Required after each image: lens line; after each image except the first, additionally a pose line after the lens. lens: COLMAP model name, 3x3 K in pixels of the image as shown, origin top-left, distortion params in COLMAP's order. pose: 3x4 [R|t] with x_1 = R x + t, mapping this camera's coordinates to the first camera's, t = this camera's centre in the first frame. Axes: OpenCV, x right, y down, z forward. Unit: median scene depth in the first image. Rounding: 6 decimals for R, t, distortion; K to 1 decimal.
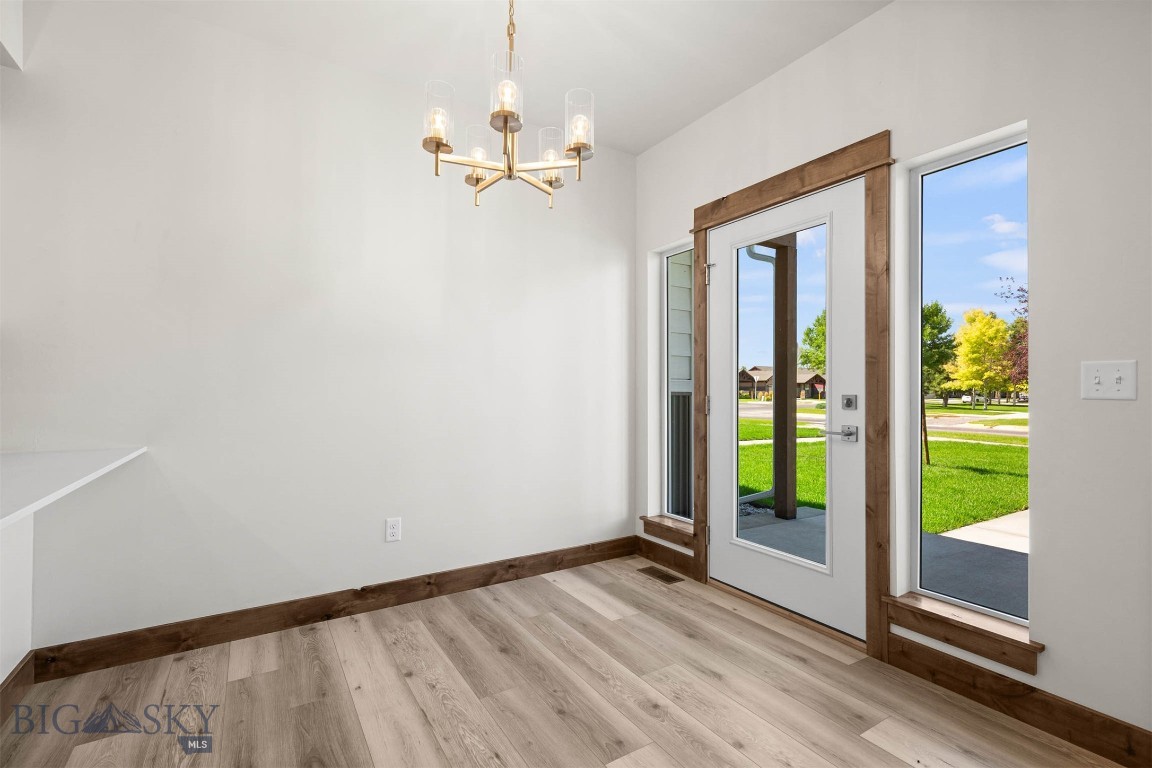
lens RADIAL K [[520.2, 0, 576.0], [0, 520.2, 384.0], [0, 0, 1]] dist [0.004142, -0.000453]
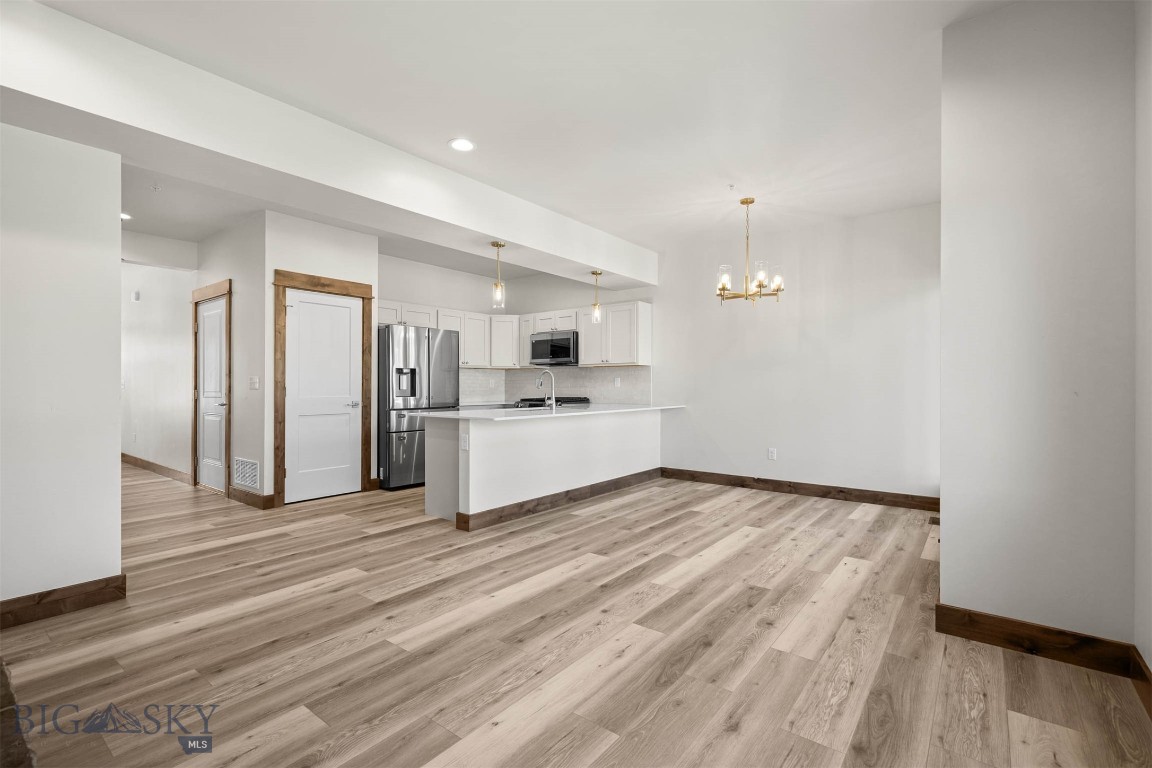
lens RADIAL K [[520.2, 0, 576.0], [0, 520.2, 384.0], [0, 0, 1]] dist [0.004142, -0.000453]
pose [[0.343725, -0.004022, -0.939062, 1.167317], [0.013163, 0.999913, 0.000536, -0.005341], [0.938978, -0.012545, 0.343748, -0.372696]]
